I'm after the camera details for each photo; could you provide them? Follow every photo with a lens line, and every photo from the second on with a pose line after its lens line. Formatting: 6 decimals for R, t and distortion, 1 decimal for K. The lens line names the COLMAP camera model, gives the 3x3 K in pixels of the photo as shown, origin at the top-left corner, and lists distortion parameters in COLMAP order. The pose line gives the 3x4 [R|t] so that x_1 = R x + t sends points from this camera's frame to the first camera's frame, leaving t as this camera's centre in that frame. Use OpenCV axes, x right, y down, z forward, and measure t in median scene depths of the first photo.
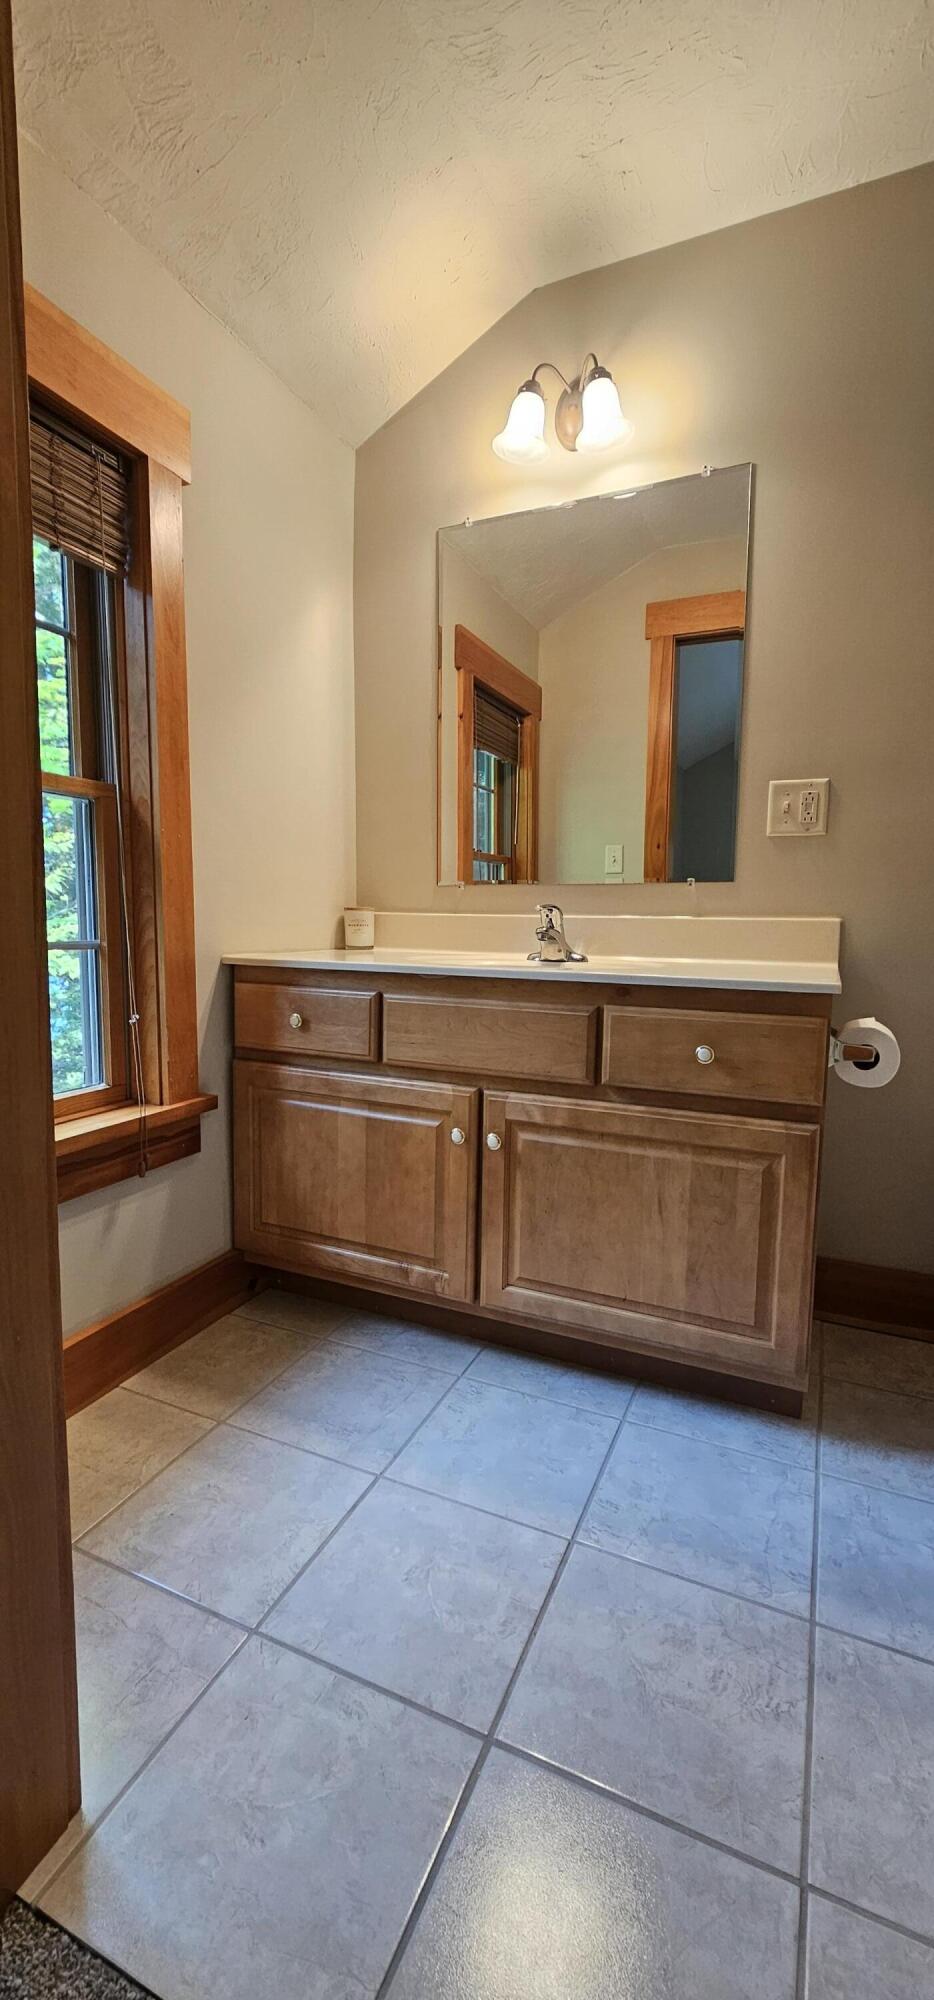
lens RADIAL K [[822.0, 0, 467.5], [0, 822.0, 1002.5], [0, 0, 1]] dist [0.005128, 0.000301]
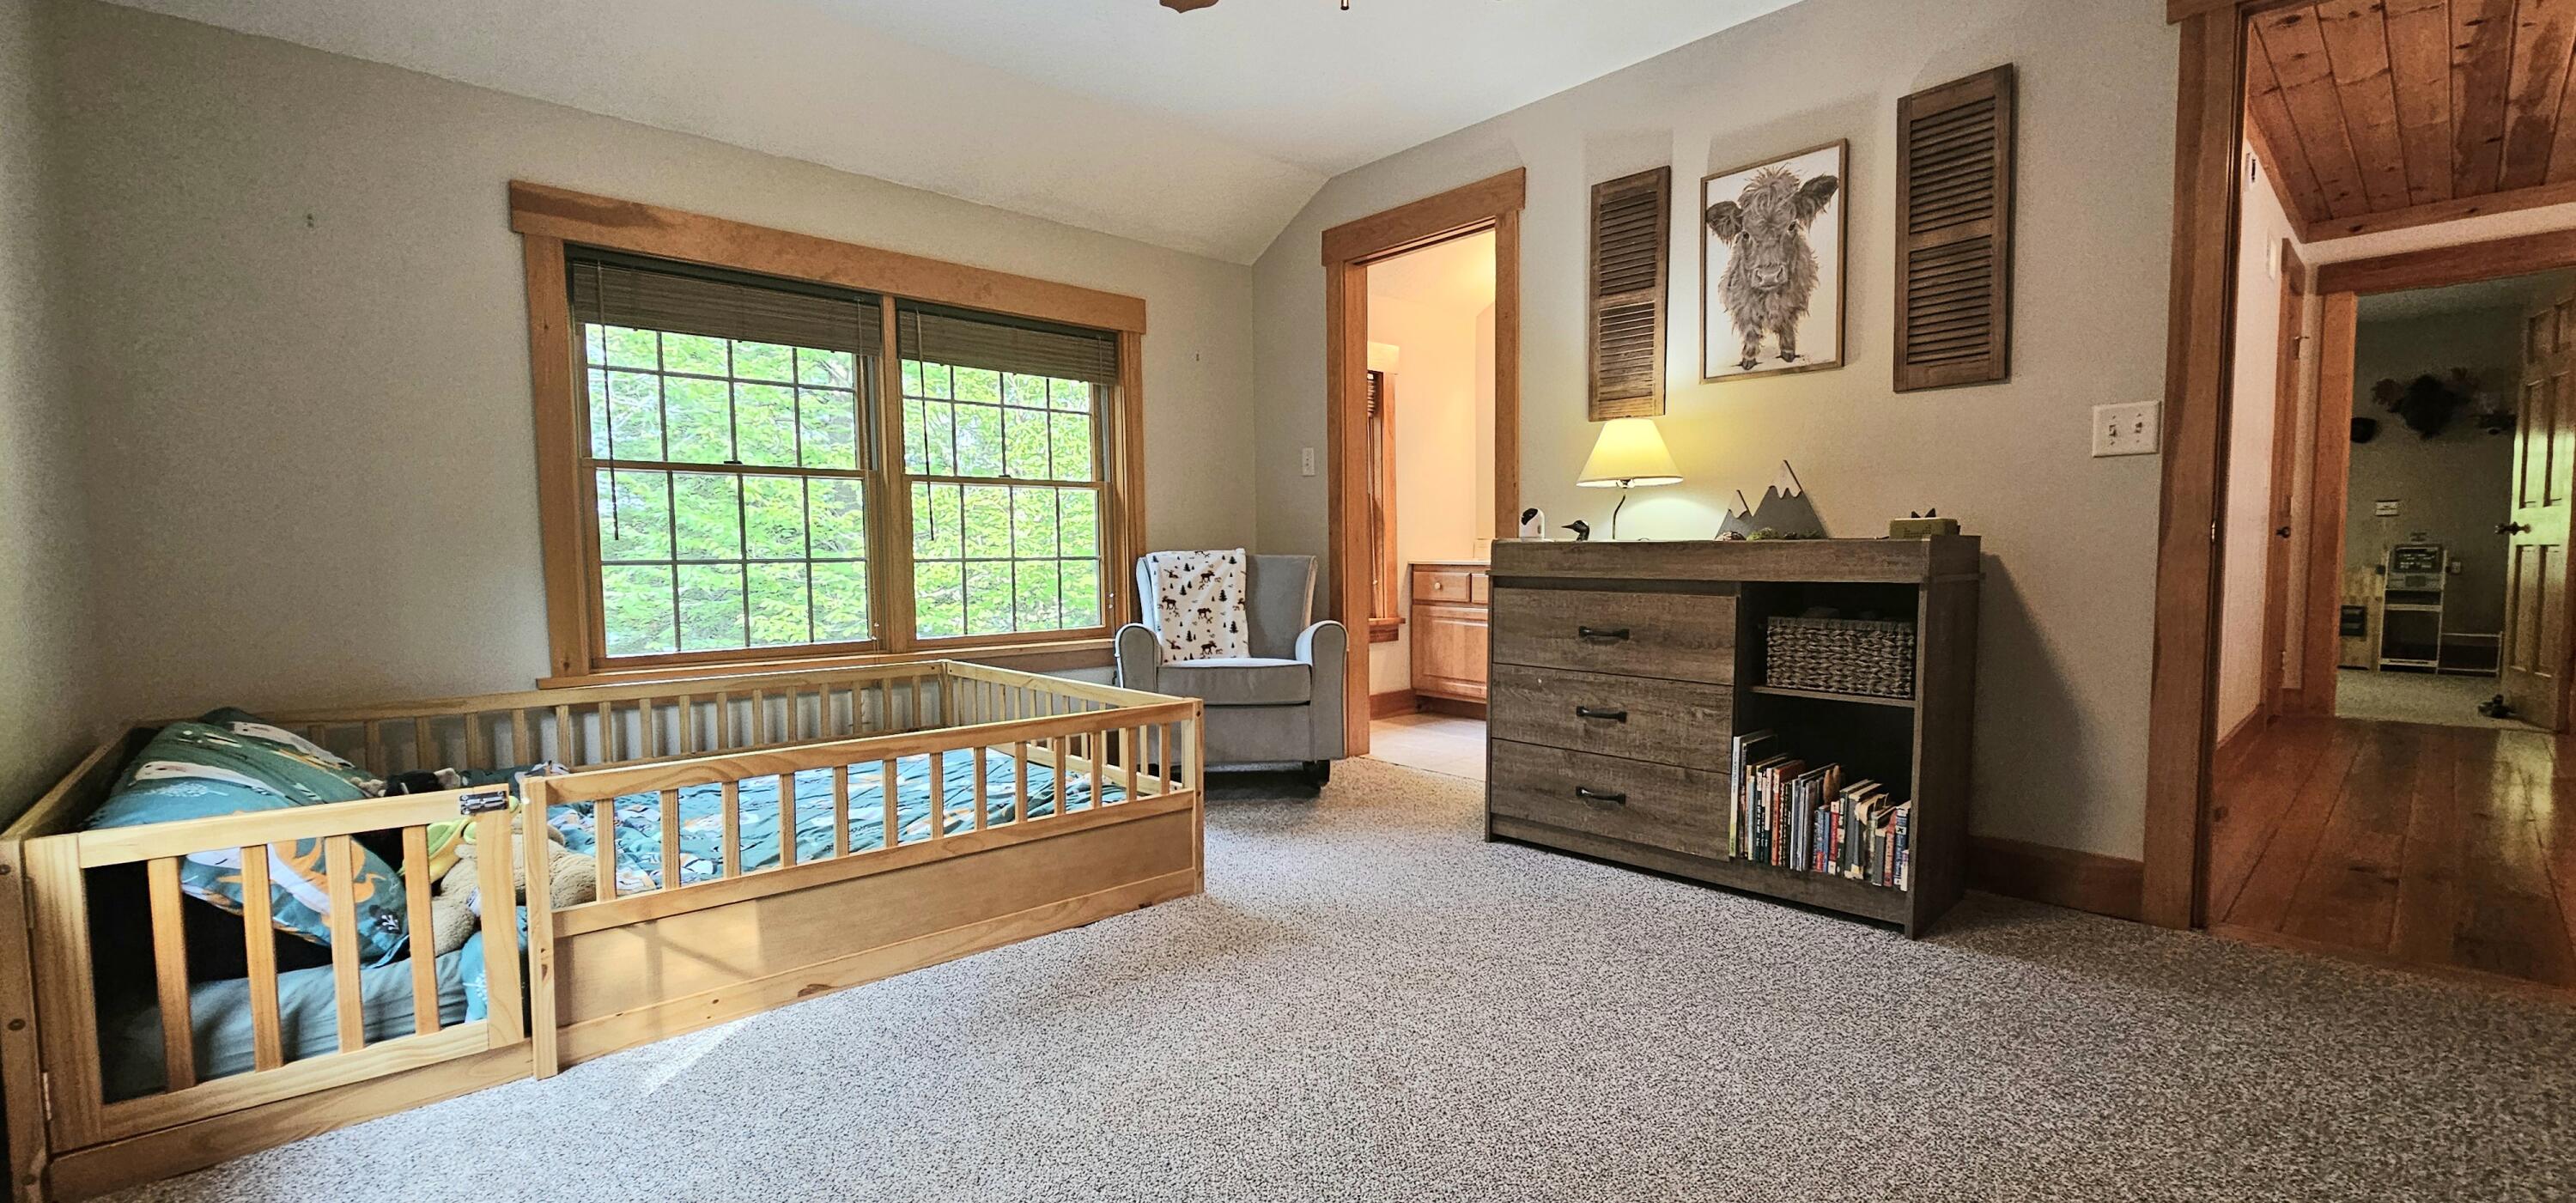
lens RADIAL K [[1058.7, 0, 1261.6], [0, 1058.7, 618.7], [0, 0, 1]] dist [0.005128, 0.000301]
pose [[0.908341, 0.000324, -0.418230, 0.607600], [-0.018536, 0.999048, -0.039483, 0.244666], [0.417819, 0.043616, 0.907483, -1.983090]]
